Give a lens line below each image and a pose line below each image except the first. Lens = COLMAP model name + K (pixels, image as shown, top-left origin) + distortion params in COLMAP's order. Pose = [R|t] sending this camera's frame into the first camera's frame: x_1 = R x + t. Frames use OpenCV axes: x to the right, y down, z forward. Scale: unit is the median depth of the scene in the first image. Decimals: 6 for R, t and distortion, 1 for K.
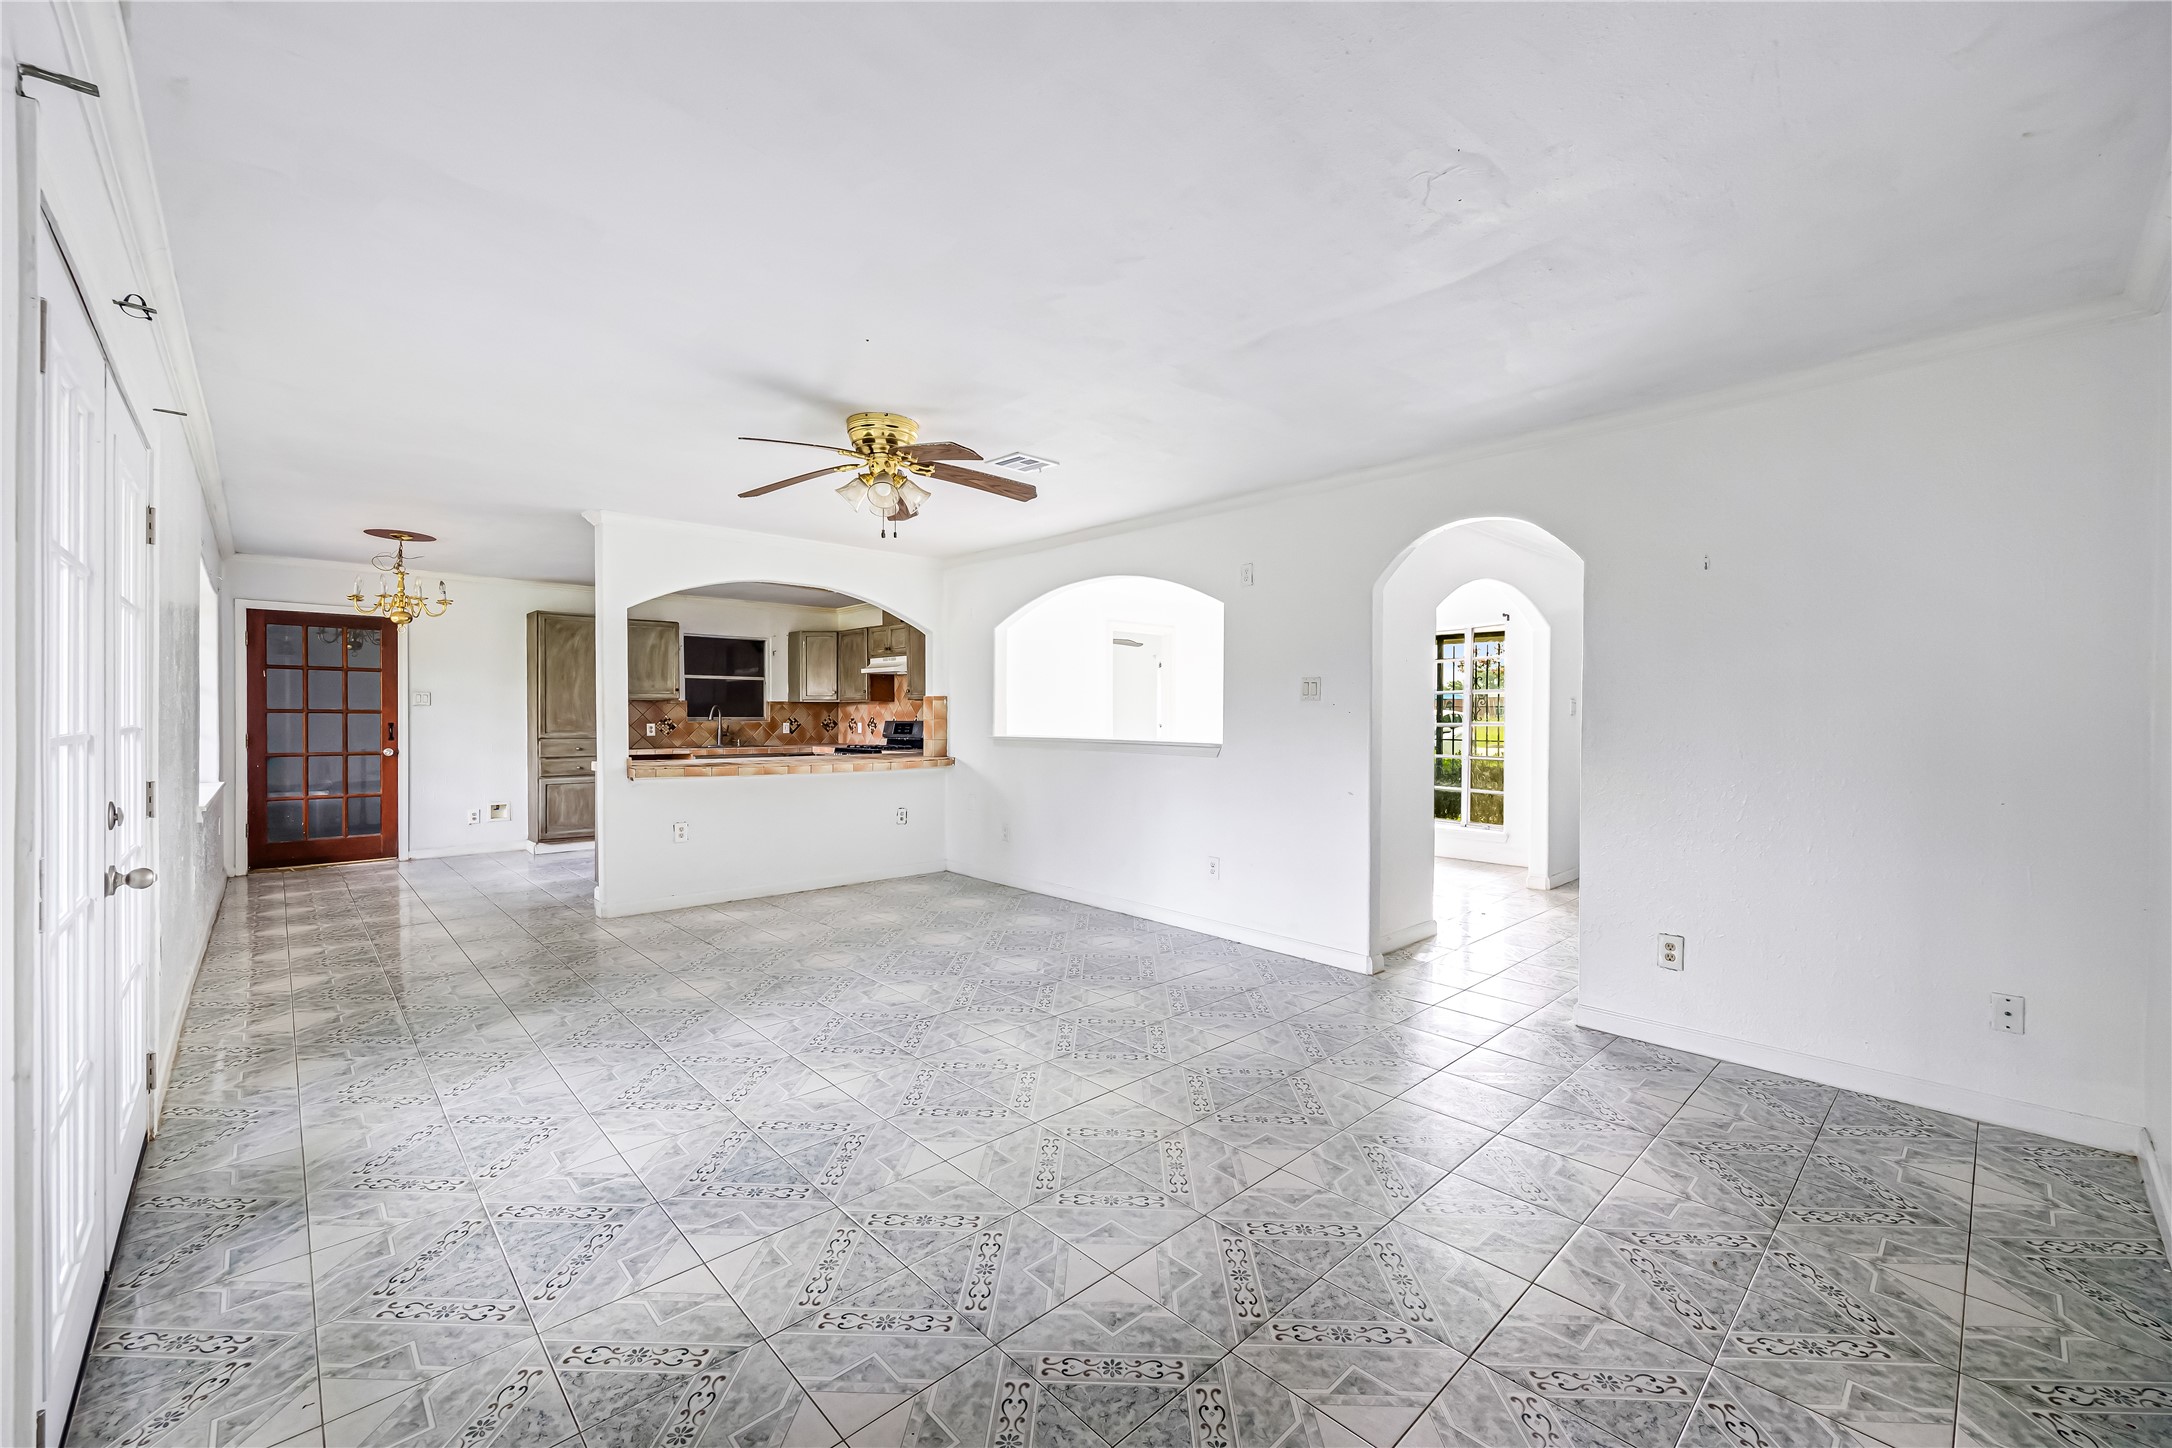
lens RADIAL K [[879.3, 0, 1100.6], [0, 879.3, 730.2], [0, 0, 1]] dist [0.000362, 0.000469]
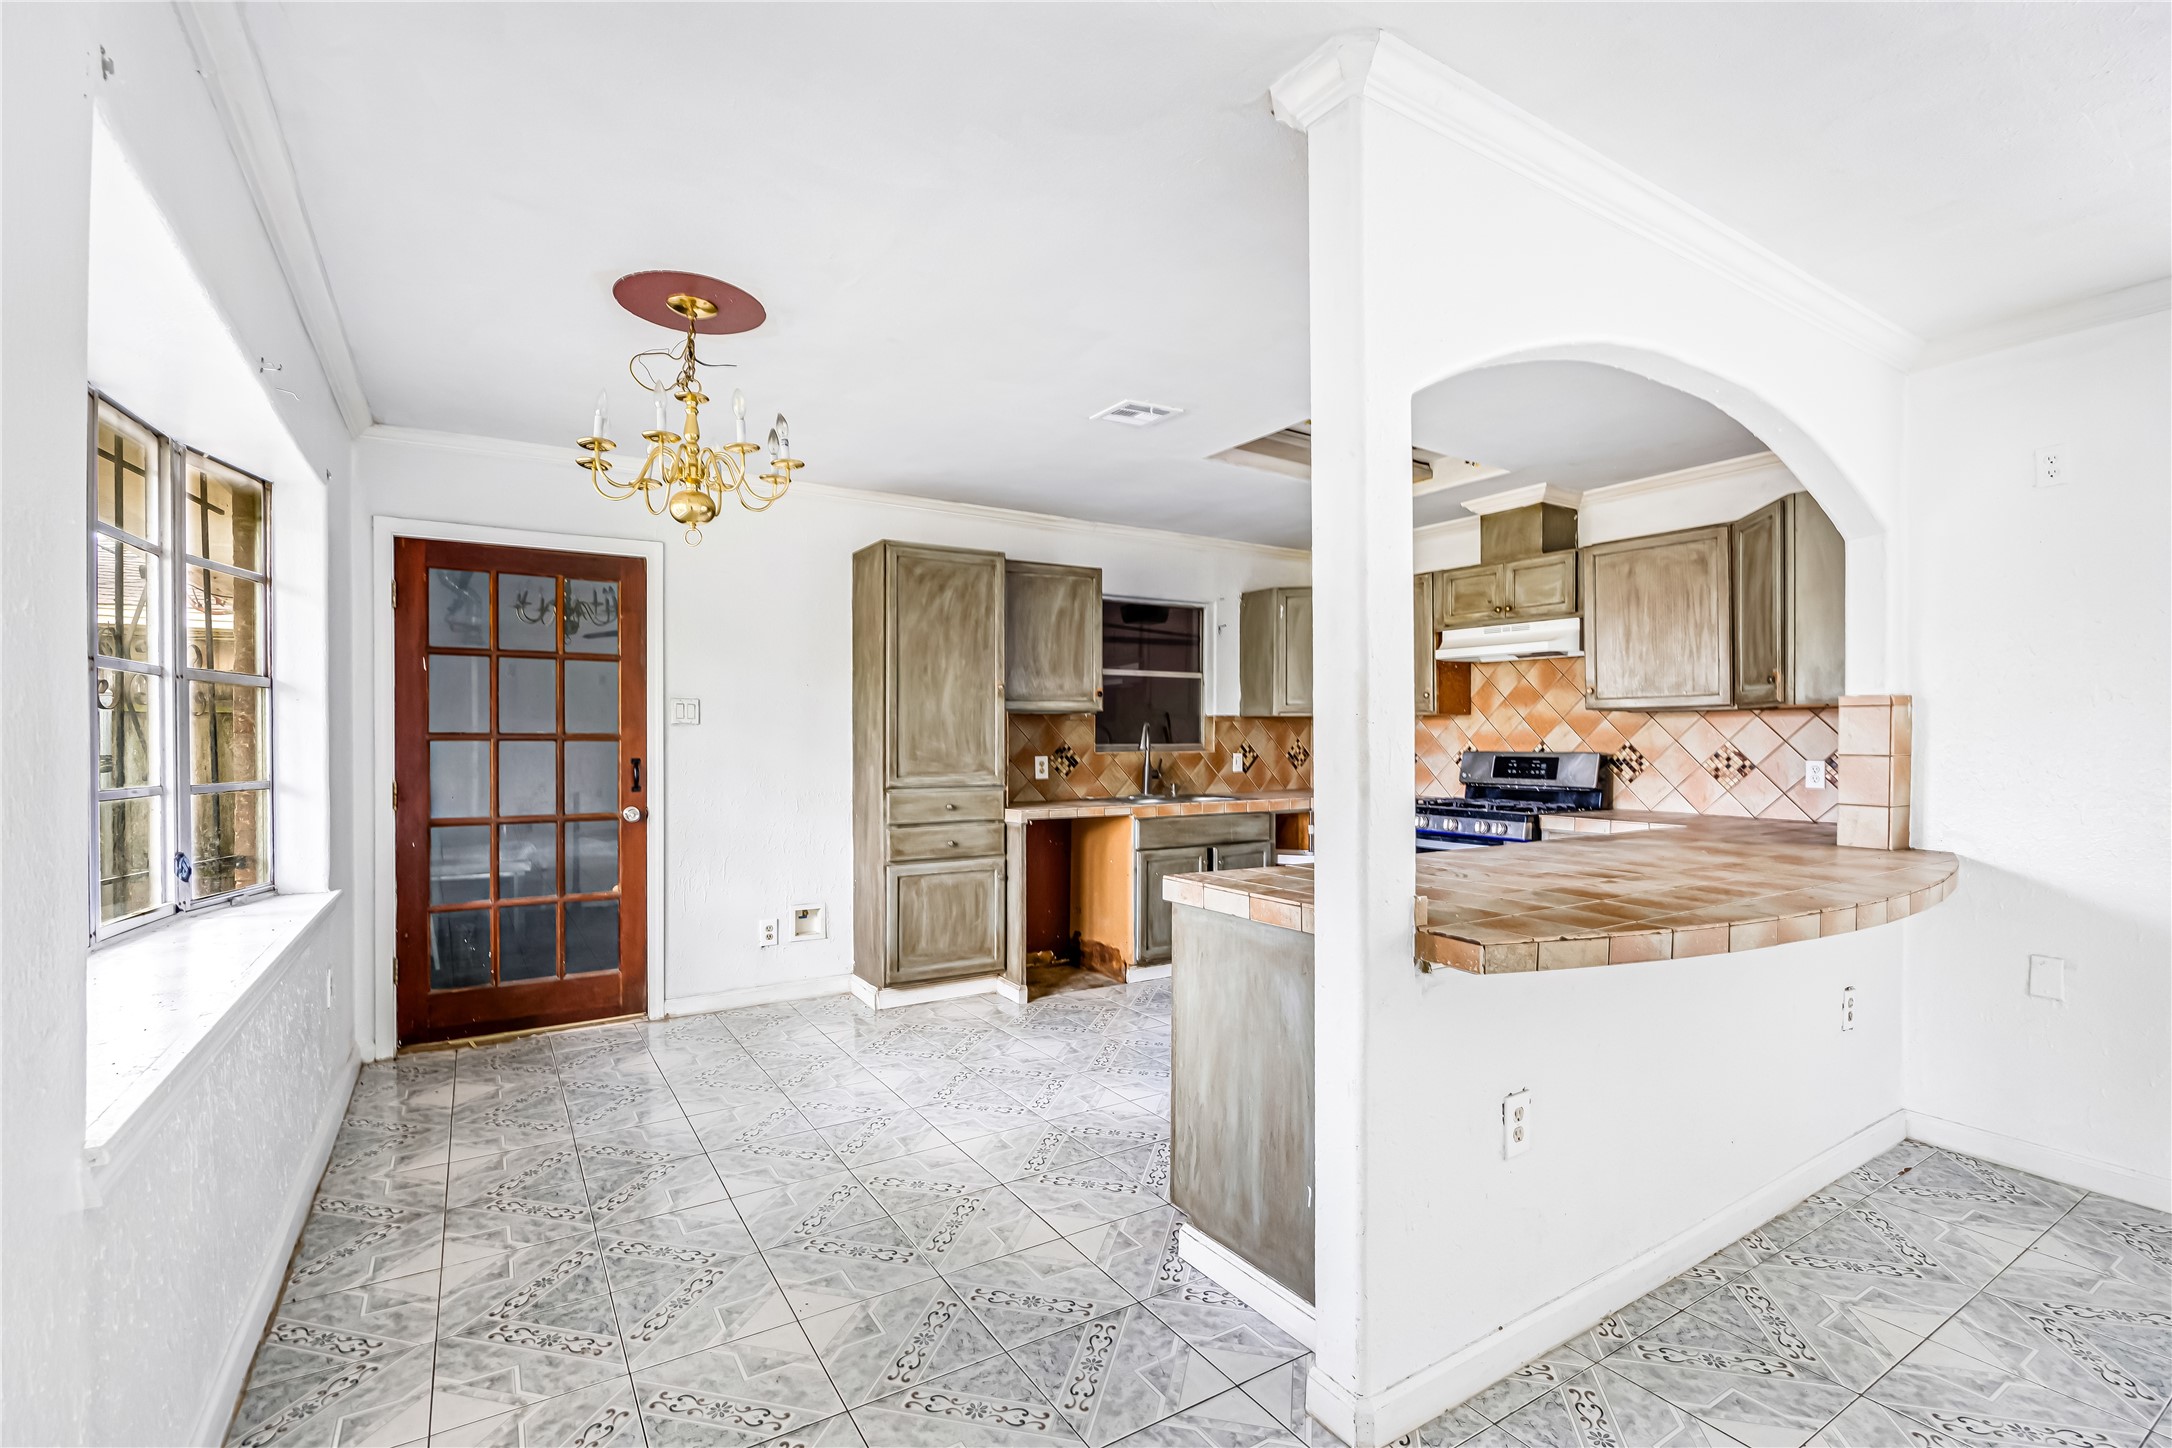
lens RADIAL K [[962.8, 0, 1101.9], [0, 962.8, 749.6], [0, 0, 1]] dist [-0.014269, 0.000094]
pose [[0.983470, -0.000466, -0.181069, -0.416095], [0.000006, 0.999997, -0.002543, -0.011764], [0.181069, 0.002500, 0.983467, 0.472416]]
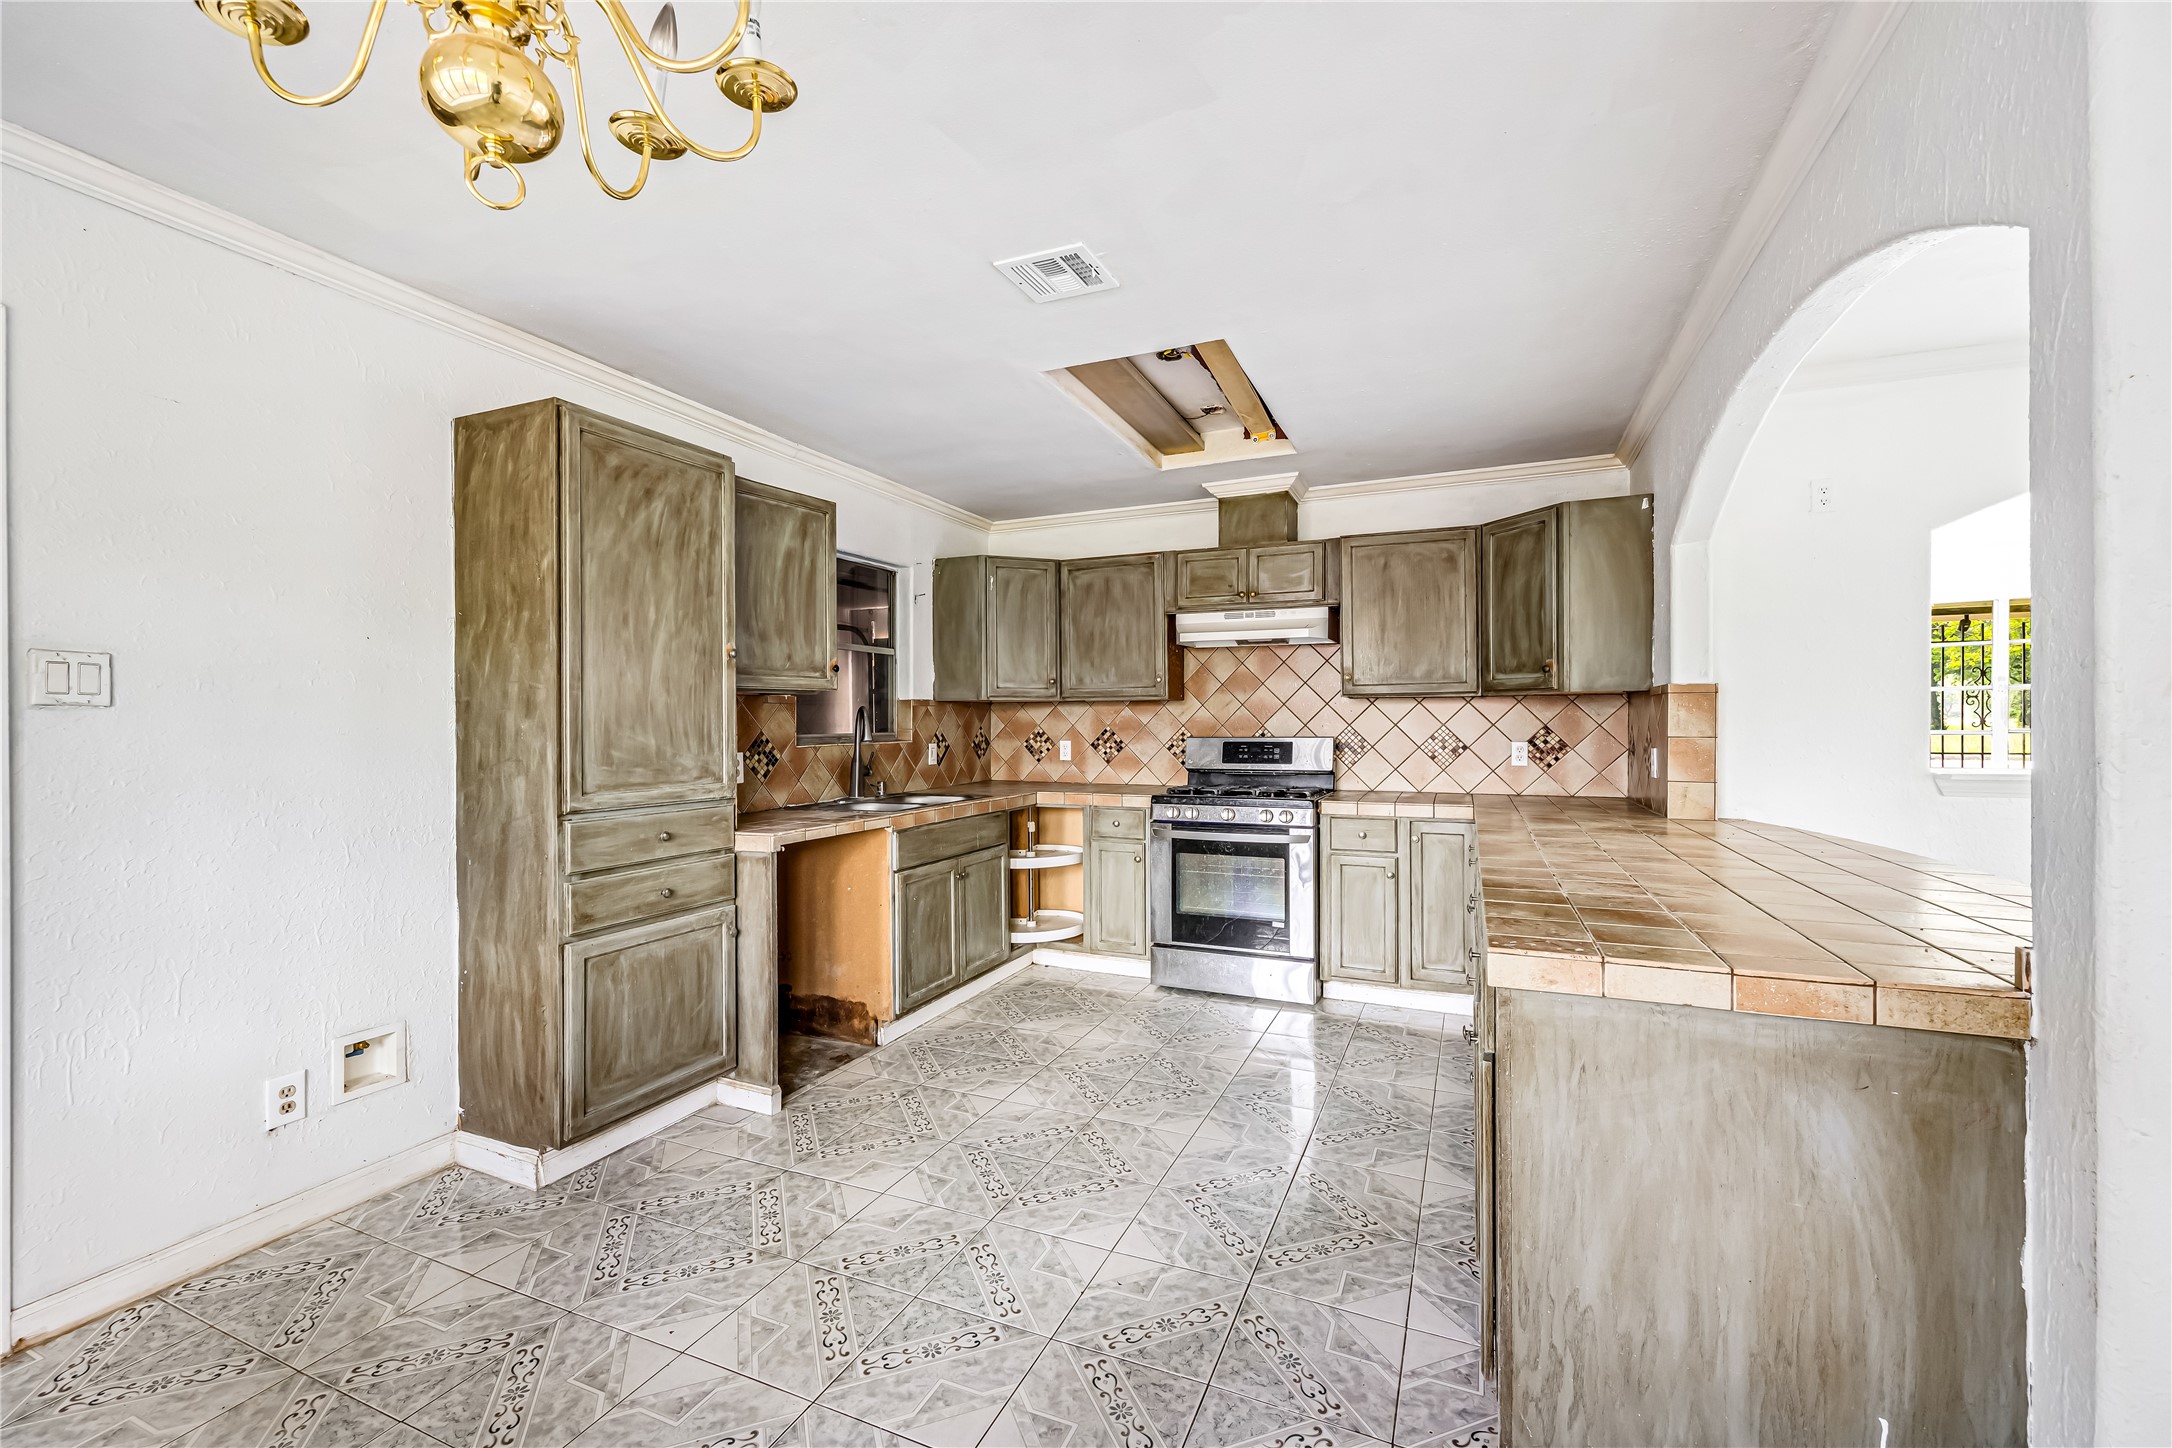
lens RADIAL K [[879.3, 0, 1066.5], [0, 879.3, 726.4], [0, 0, 1]] dist [0.000362, 0.000469]
pose [[0.921397, -0.010689, 0.388475, -0.601304], [0.014756, 0.999863, -0.007487, -0.016358], [-0.388342, 0.012631, 0.921429, 0.652901]]
